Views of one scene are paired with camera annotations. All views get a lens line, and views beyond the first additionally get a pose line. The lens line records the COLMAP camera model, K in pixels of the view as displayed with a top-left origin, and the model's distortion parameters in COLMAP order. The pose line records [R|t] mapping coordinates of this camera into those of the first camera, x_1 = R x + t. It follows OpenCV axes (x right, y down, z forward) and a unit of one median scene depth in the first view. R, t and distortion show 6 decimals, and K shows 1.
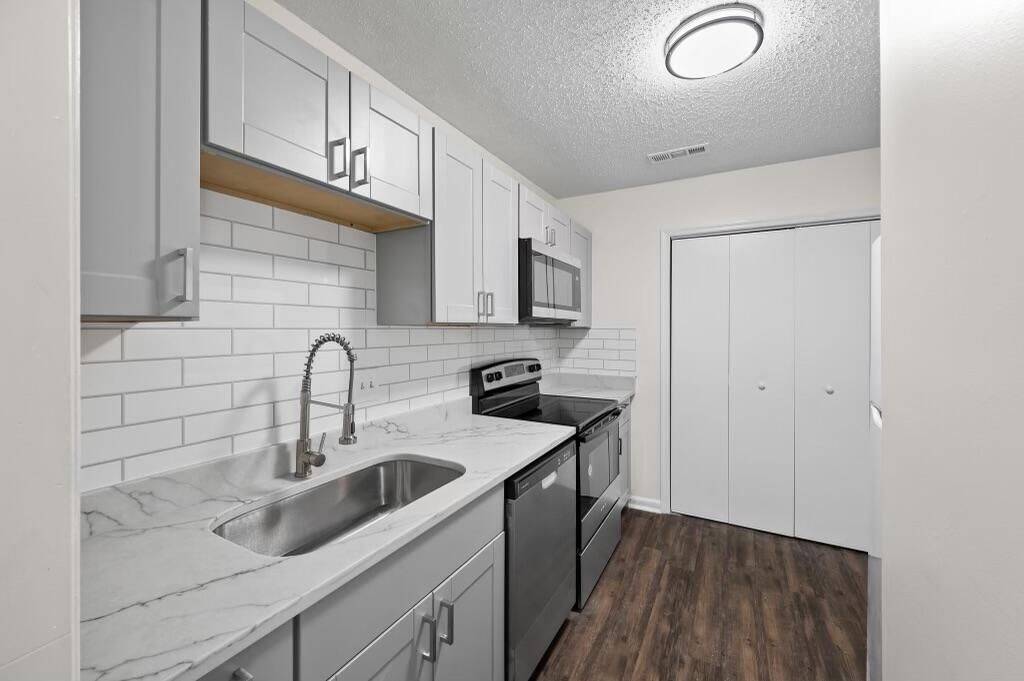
lens RADIAL K [[412.7, 0, 513.5], [0, 412.7, 332.7], [0, 0, 1]] dist [0.000101, 0.000003]
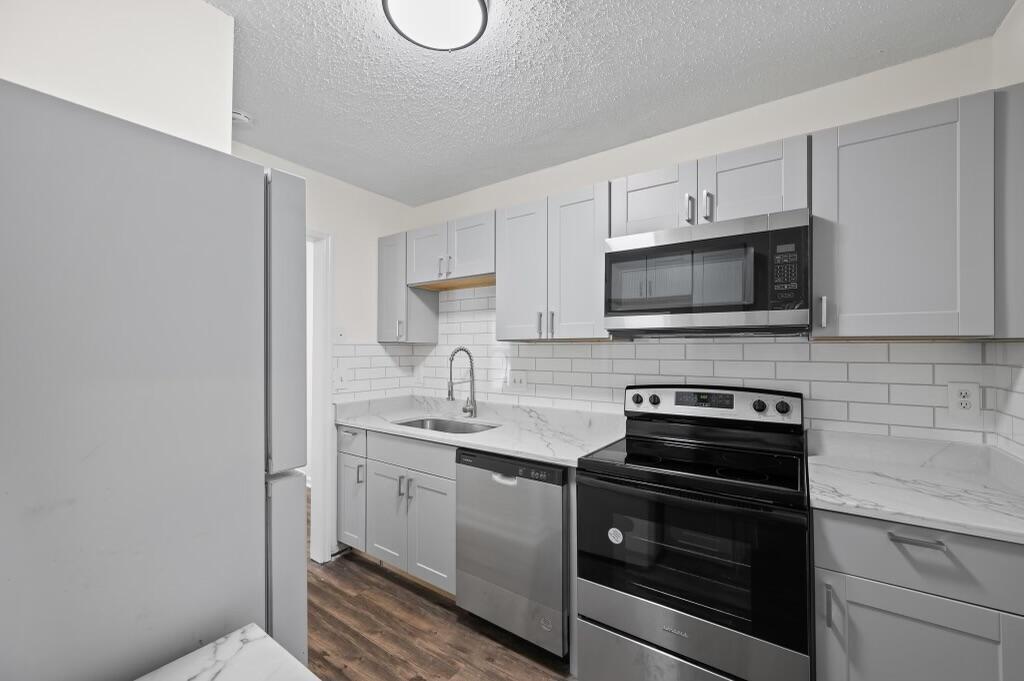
lens RADIAL K [[412.7, 0, 514.4], [0, 412.7, 343.5], [0, 0, 1]] dist [0.000101, 0.000003]
pose [[-0.108631, -0.002799, -0.994078, 1.074832], [-0.003377, 0.999991, -0.002447, -0.009449], [0.994076, 0.003091, -0.108640, 1.038949]]
